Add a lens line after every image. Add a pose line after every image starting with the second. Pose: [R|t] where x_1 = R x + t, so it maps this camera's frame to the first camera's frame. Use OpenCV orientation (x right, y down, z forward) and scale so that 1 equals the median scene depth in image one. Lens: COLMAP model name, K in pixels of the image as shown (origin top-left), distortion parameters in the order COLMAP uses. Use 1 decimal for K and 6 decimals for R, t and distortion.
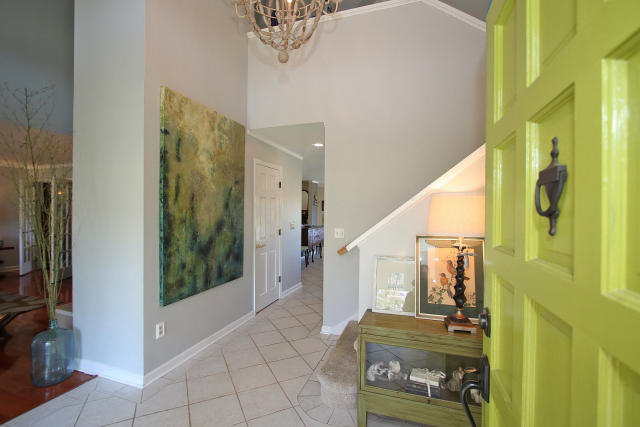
lens RADIAL K [[291.9, 0, 319.8], [0, 291.9, 212.3], [0, 0, 1]] dist [-0.022854, 0.000774]
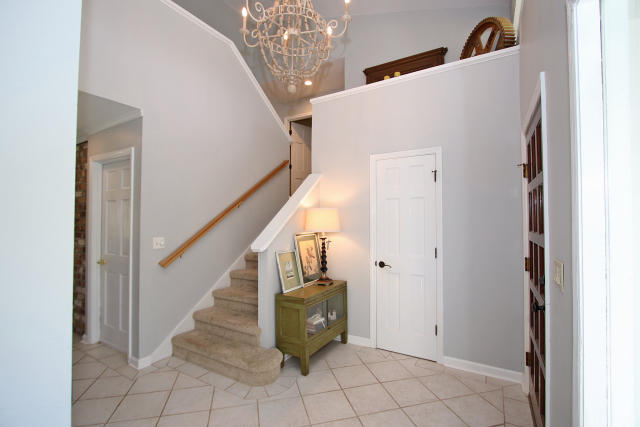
lens RADIAL K [[291.9, 0, 319.5], [0, 291.9, 214.4], [0, 0, 1]] dist [-0.022854, 0.000774]
pose [[0.230494, 0.010687, 0.973015, -0.832309], [0.003208, 0.999926, -0.011743, -0.002028], [-0.973069, 0.005828, 0.230442, 0.416572]]
